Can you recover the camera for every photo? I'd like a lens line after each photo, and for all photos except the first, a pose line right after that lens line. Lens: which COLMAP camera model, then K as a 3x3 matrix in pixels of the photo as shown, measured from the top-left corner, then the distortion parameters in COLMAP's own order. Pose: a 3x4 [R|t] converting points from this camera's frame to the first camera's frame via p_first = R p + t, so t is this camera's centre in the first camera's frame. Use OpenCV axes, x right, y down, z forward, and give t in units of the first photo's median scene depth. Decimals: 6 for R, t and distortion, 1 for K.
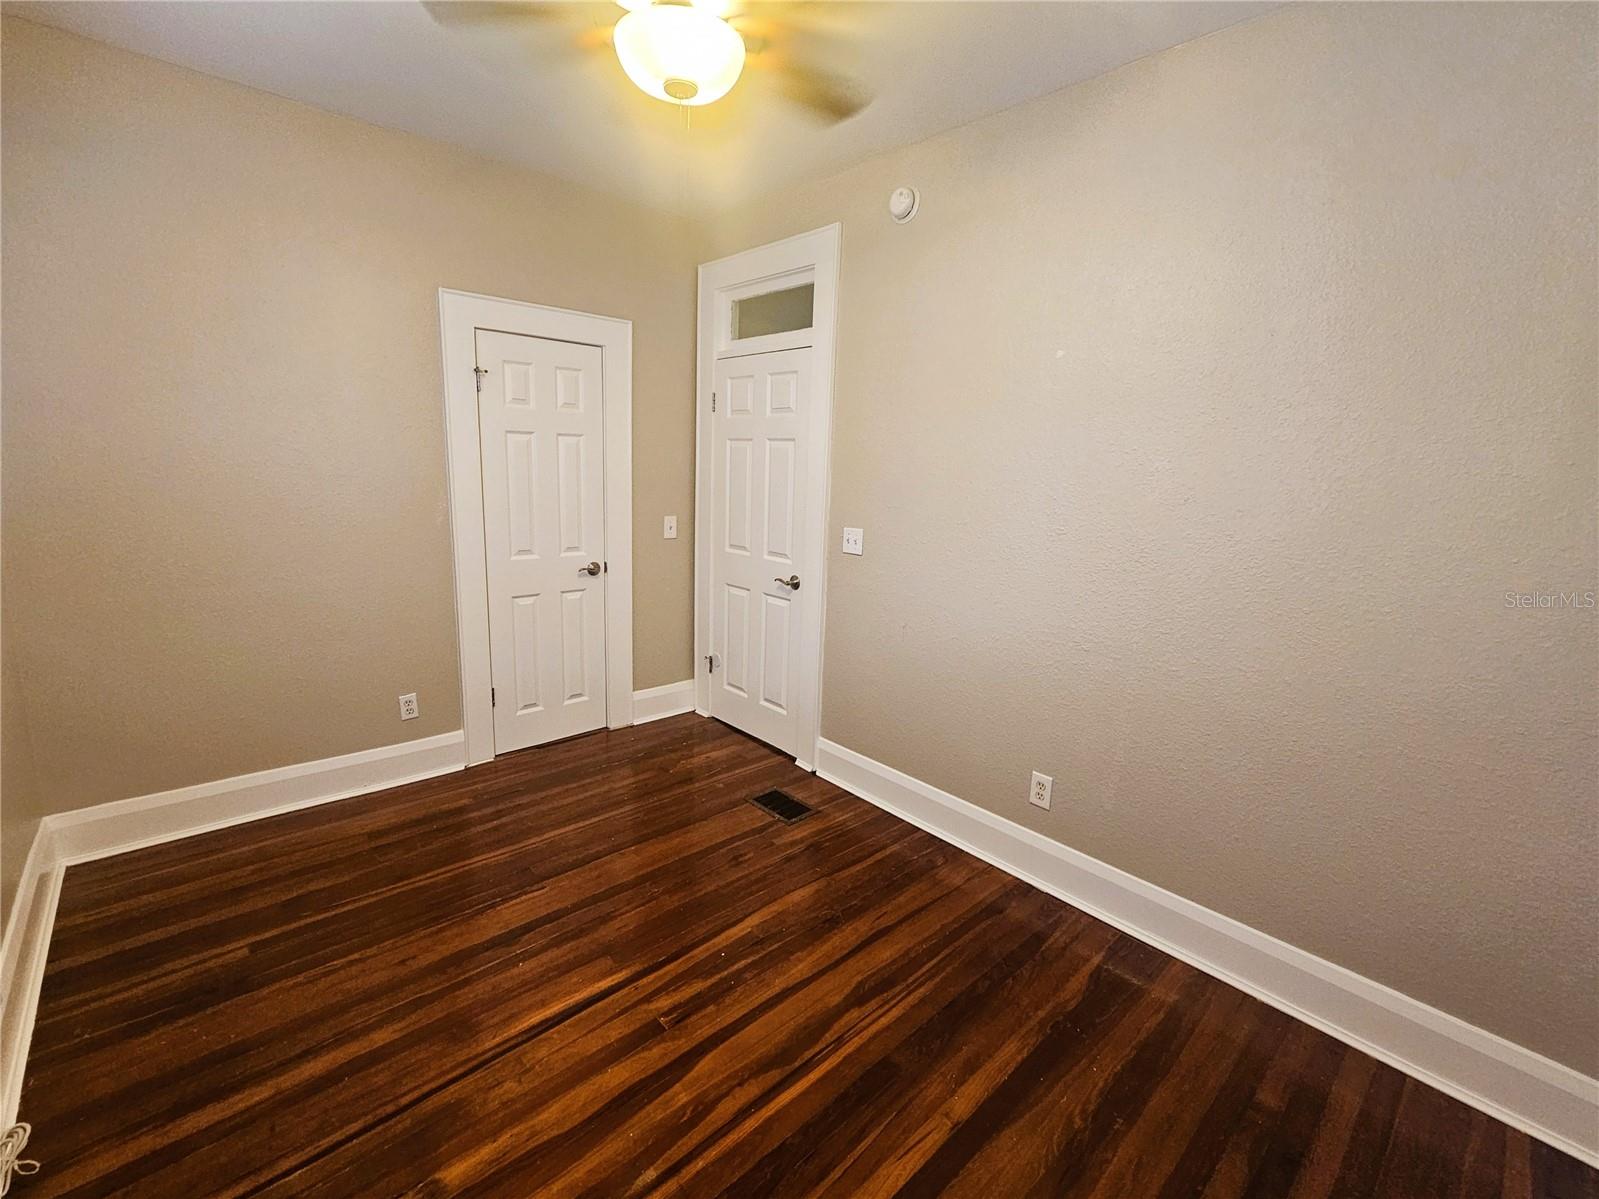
lens RADIAL K [[699.4, 0, 802.7], [0, 699.4, 598.4], [0, 0, 1]] dist [0.004609, 0.000140]
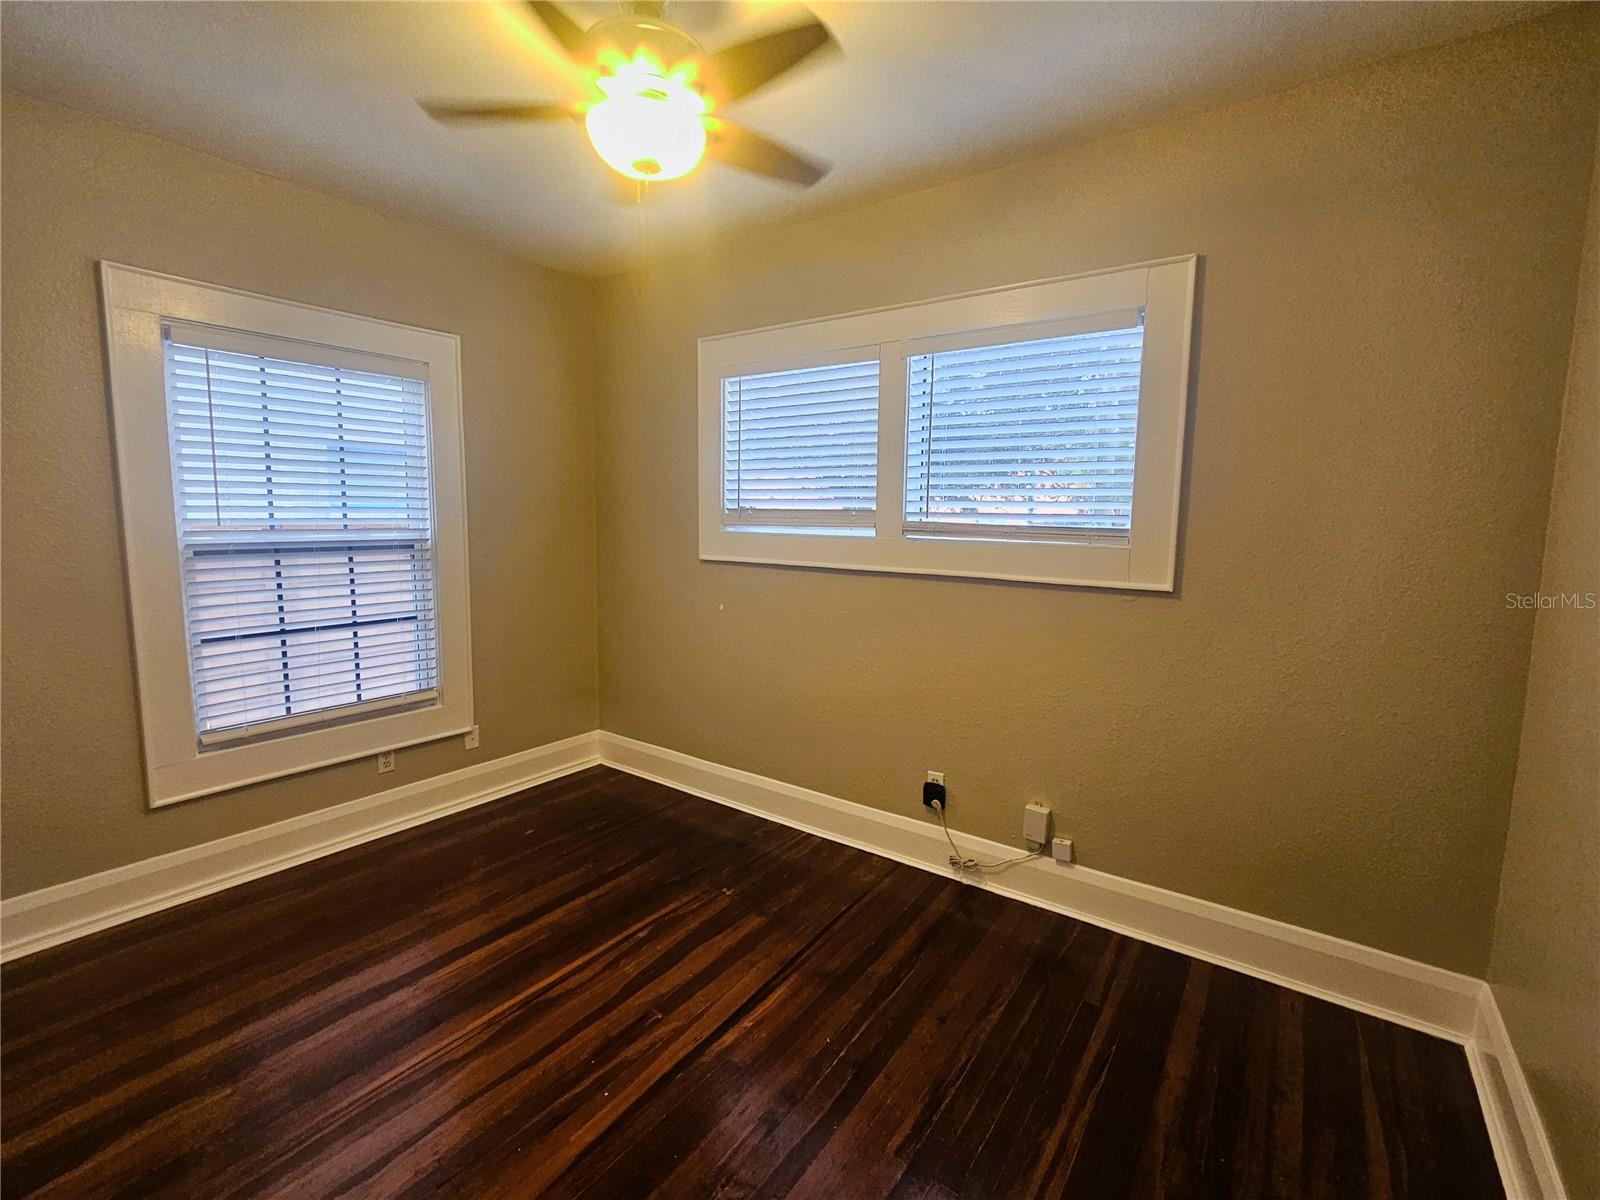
lens RADIAL K [[699.8, 0, 800.7], [0, 699.8, 598.6], [0, 0, 1]] dist [0.004609, 0.000140]
pose [[-0.975009, -0.025894, -0.220650, -0.153641], [-0.094267, 0.947563, 0.305348, -0.345794], [0.201173, 0.318517, -0.926324, 1.790275]]
